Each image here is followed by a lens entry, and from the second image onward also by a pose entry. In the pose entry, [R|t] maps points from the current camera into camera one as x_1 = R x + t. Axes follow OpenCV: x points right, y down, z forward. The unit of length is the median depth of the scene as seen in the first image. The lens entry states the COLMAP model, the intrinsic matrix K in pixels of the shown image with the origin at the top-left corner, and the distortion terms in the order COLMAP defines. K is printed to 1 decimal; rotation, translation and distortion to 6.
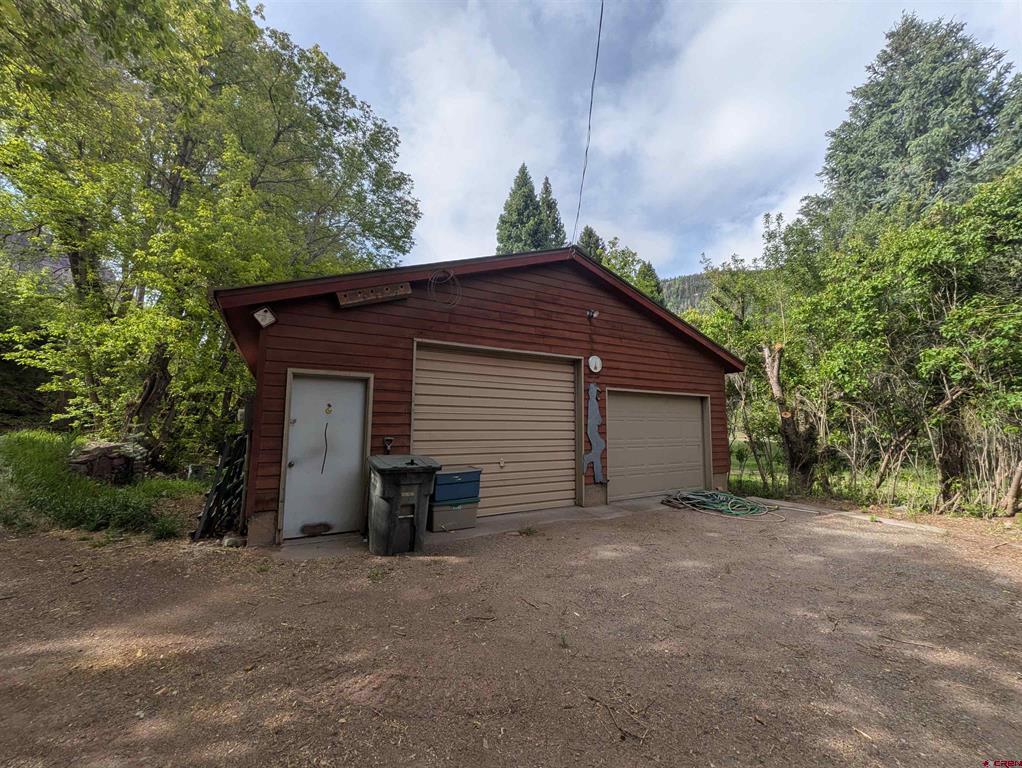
lens RADIAL K [[404.8, 0, 510.6], [0, 404.8, 384.6], [0, 0, 1]] dist [-0.001759, 0.000015]
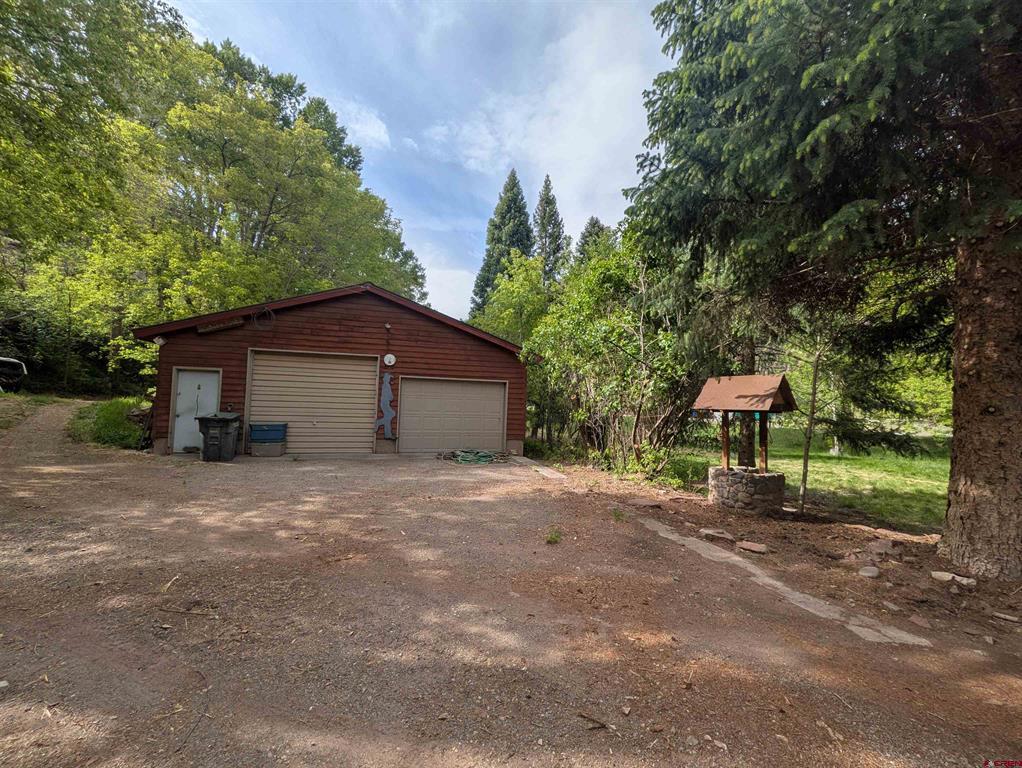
lens RADIAL K [[404.8, 0, 512.1], [0, 404.8, 384.5], [0, 0, 1]] dist [-0.001759, 0.000015]
pose [[0.972301, 0.011930, -0.233429, 1.019068], [-0.000913, 0.998883, 0.047247, -0.031363], [0.233732, -0.045725, 0.971225, -0.351858]]
